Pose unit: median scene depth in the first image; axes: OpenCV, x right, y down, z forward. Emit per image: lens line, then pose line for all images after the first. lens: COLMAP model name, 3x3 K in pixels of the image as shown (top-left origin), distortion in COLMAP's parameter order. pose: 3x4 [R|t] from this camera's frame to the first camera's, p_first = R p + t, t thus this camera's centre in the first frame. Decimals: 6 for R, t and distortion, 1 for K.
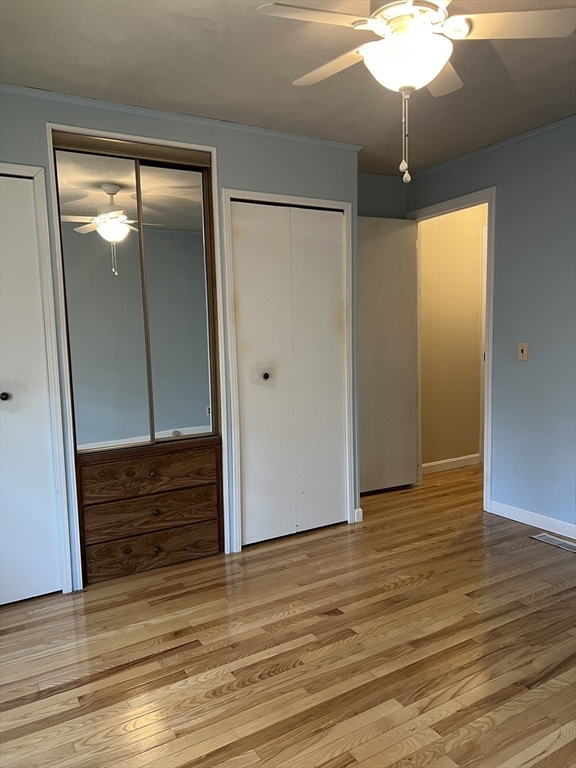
lens RADIAL K [[576.3, 0, 288.7], [0, 576.3, 385.1], [0, 0, 1]] dist [0.025576, -0.003213]
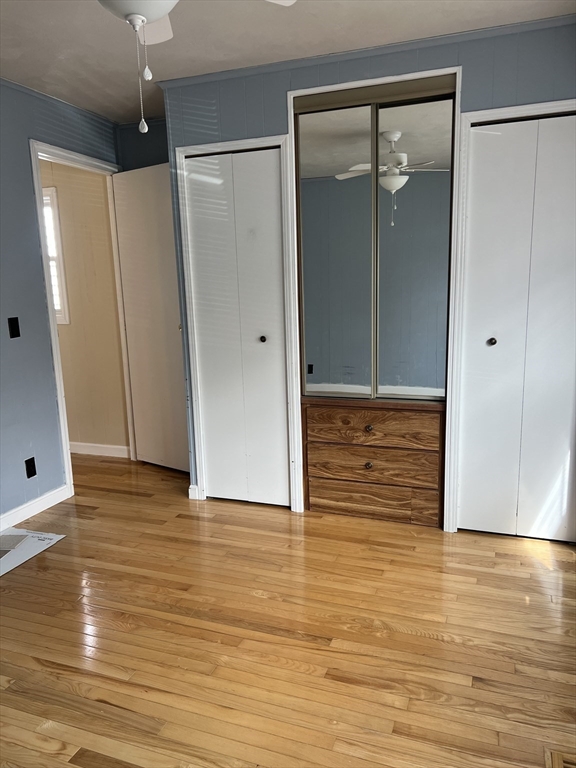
lens RADIAL K [[576.3, 0, 288.2], [0, 576.3, 383.5], [0, 0, 1]] dist [0.025576, -0.003213]
pose [[0.617032, 0.147586, -0.772975, 0.444510], [-0.071682, 0.988714, 0.131556, -0.043666], [0.783667, -0.025766, 0.620647, 0.262905]]
